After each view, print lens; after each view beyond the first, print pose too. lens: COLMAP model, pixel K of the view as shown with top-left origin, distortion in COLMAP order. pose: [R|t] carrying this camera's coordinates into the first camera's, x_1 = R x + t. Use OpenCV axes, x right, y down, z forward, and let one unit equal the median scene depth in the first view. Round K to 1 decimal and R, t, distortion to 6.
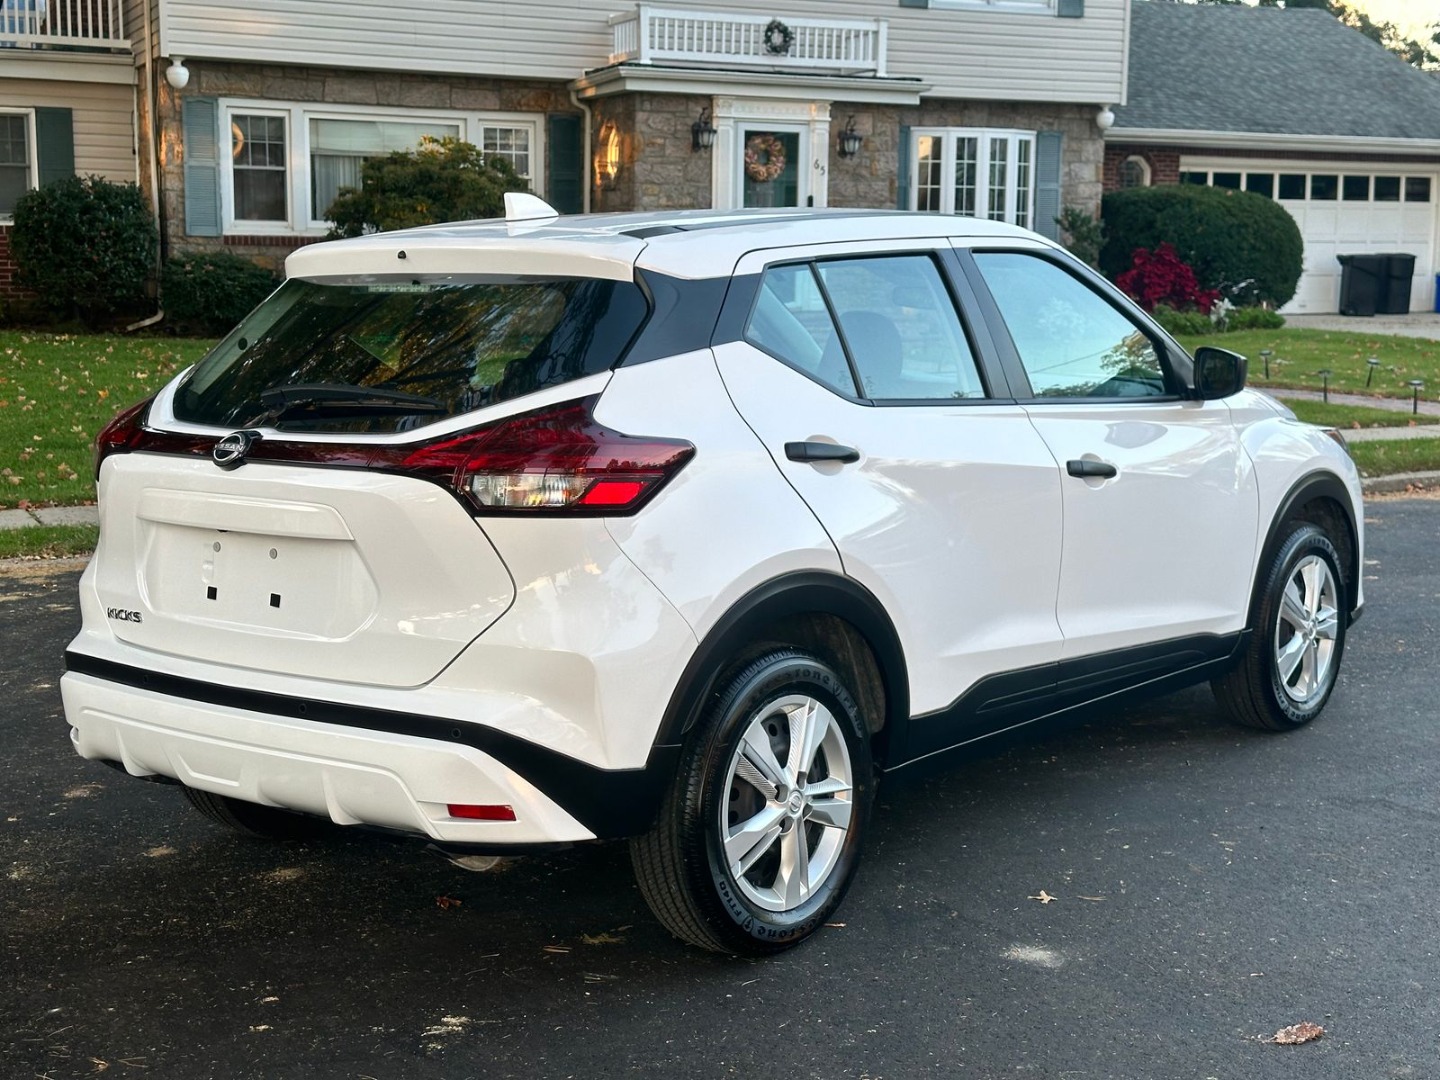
lens RADIAL K [[2057.9, 0, 720.0], [0, 2057.9, 540.0], [0, 0, 1]] dist [0.242592, -0.602388]
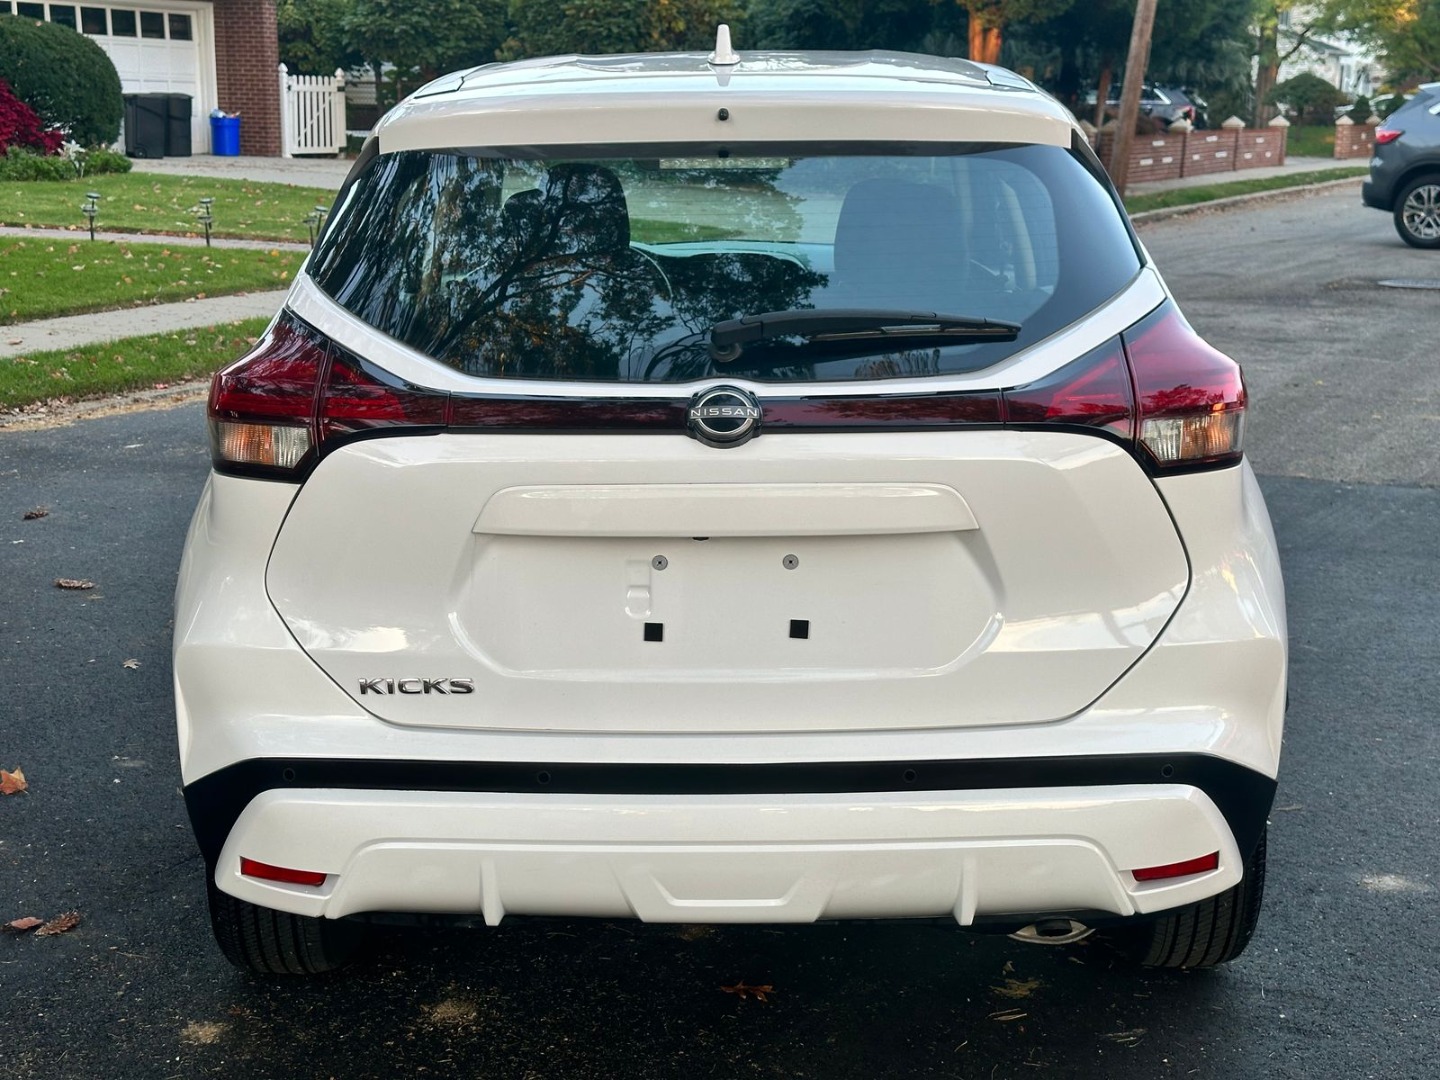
lens RADIAL K [[2057.9, 0, 720.0], [0, 2057.9, 540.0], [0, 0, 1]] dist [0.242592, -0.602388]
pose [[0.791420, -0.124279, 0.598505, -0.104819], [0.078815, 0.991688, 0.101705, -0.011746], [-0.606170, -0.033320, 0.794637, 0.078016]]
